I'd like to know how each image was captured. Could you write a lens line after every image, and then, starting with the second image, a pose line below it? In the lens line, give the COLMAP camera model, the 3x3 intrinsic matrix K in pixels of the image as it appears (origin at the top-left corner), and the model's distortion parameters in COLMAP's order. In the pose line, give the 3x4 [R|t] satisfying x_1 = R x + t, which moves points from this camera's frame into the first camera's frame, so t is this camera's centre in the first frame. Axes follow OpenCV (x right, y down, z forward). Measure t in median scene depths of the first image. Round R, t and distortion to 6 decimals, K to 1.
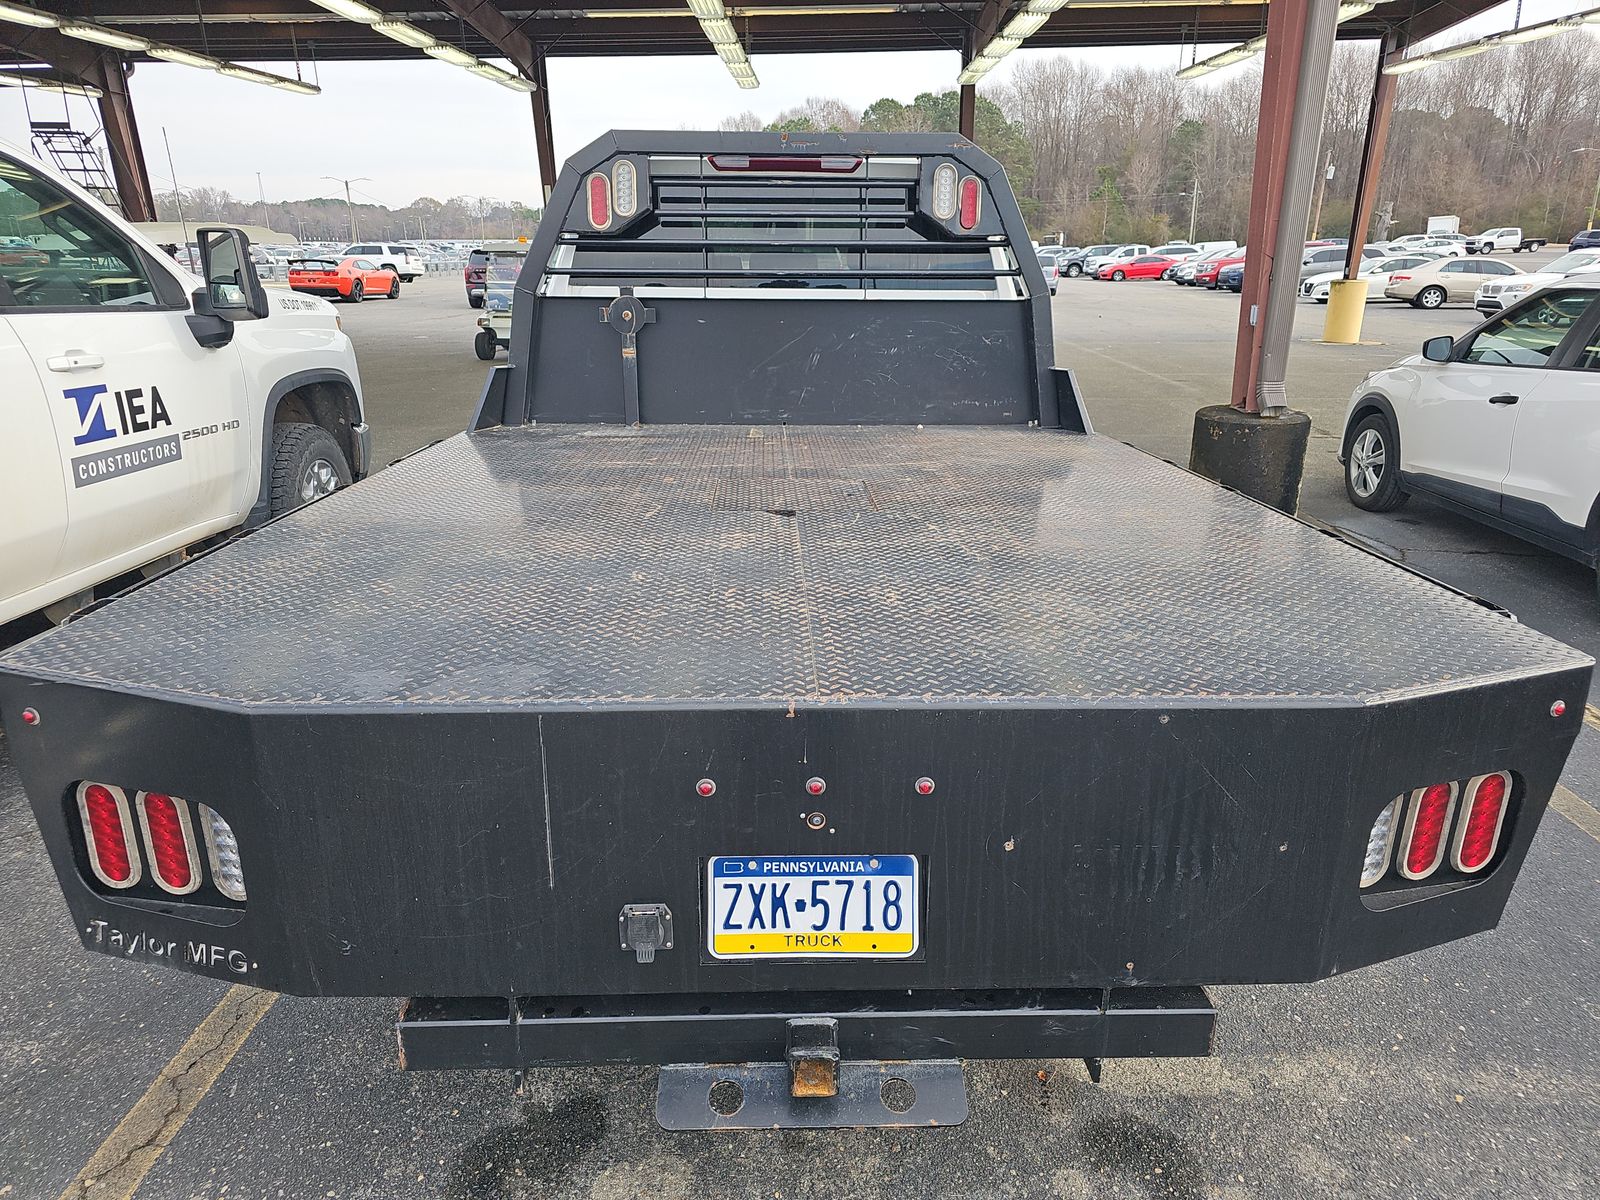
lens RADIAL K [[1061.5, 0, 802.0], [0, 1061.5, 608.5], [0, 0, 1]] dist [0.011652, -0.001086]
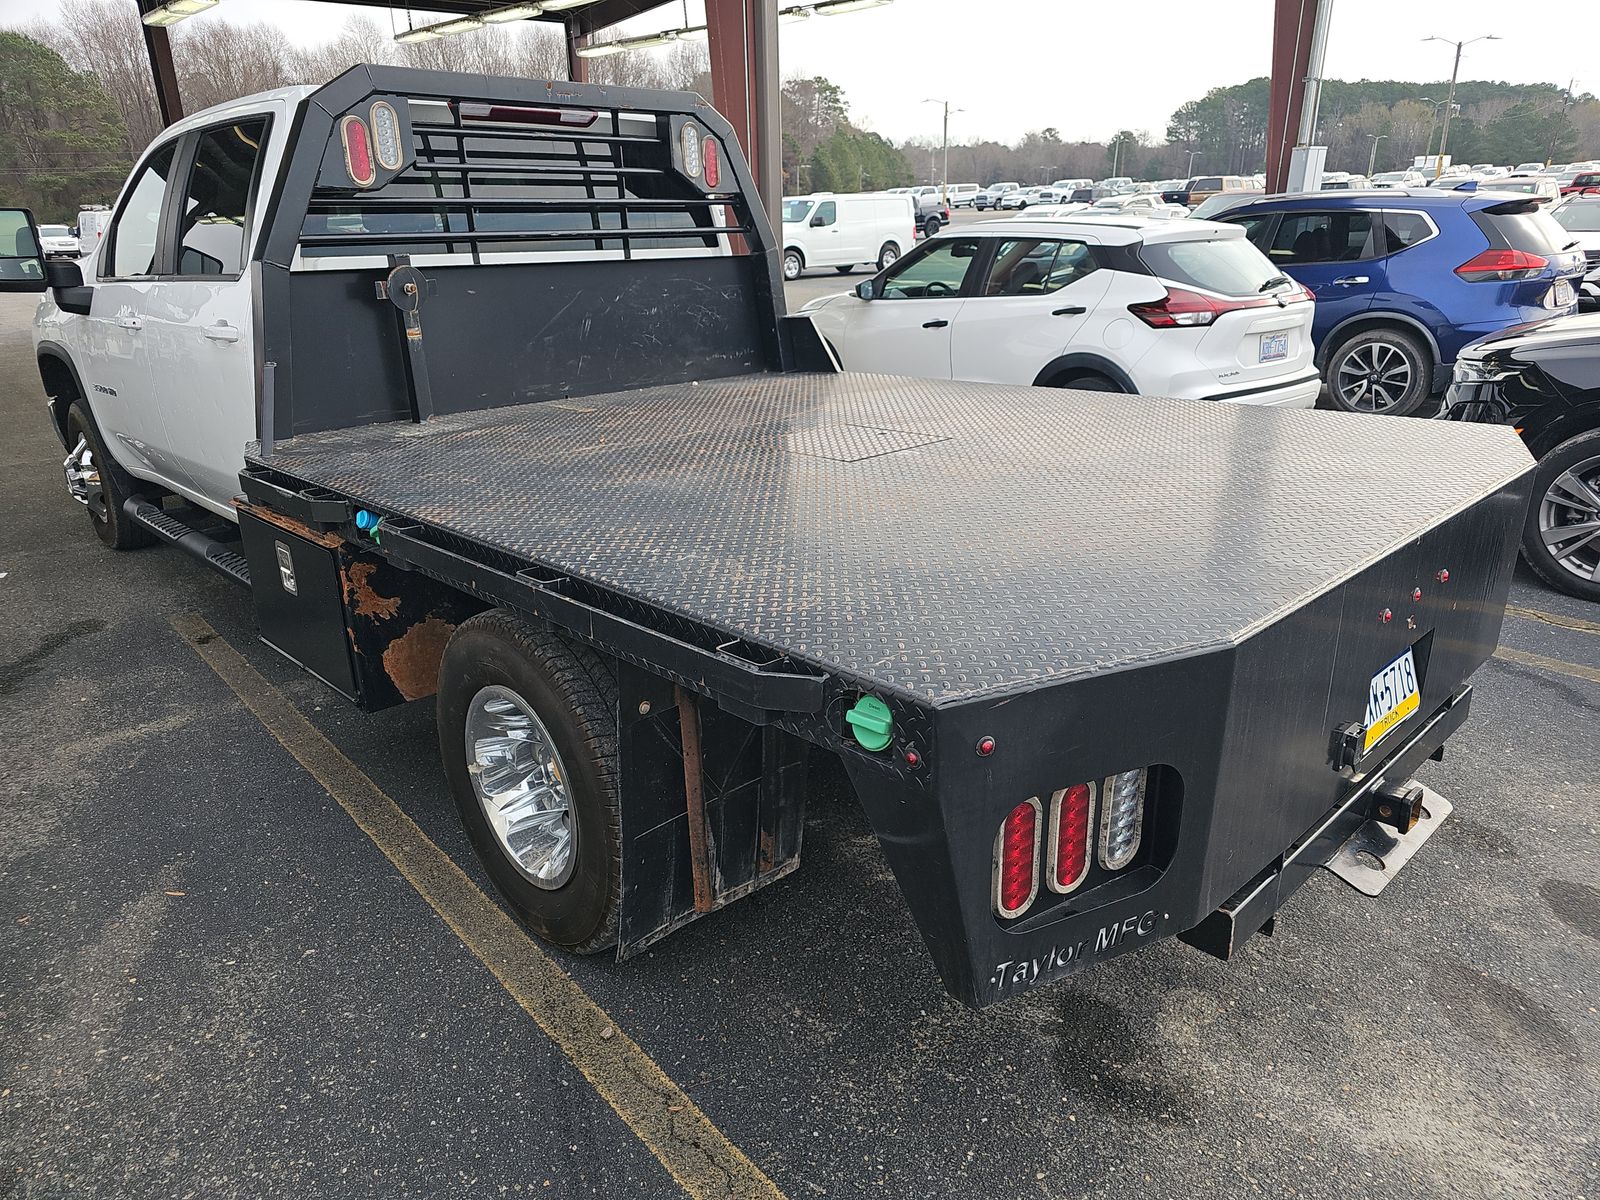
lens RADIAL K [[1061.5, 0, 797.4], [0, 1061.5, 603.6], [0, 0, 1]] dist [0.011652, -0.001086]
pose [[0.742174, -0.241643, 0.625129, -0.513286], [0.228774, 0.968058, 0.102593, -0.049763], [-0.629952, 0.066871, 0.773750, 0.167531]]
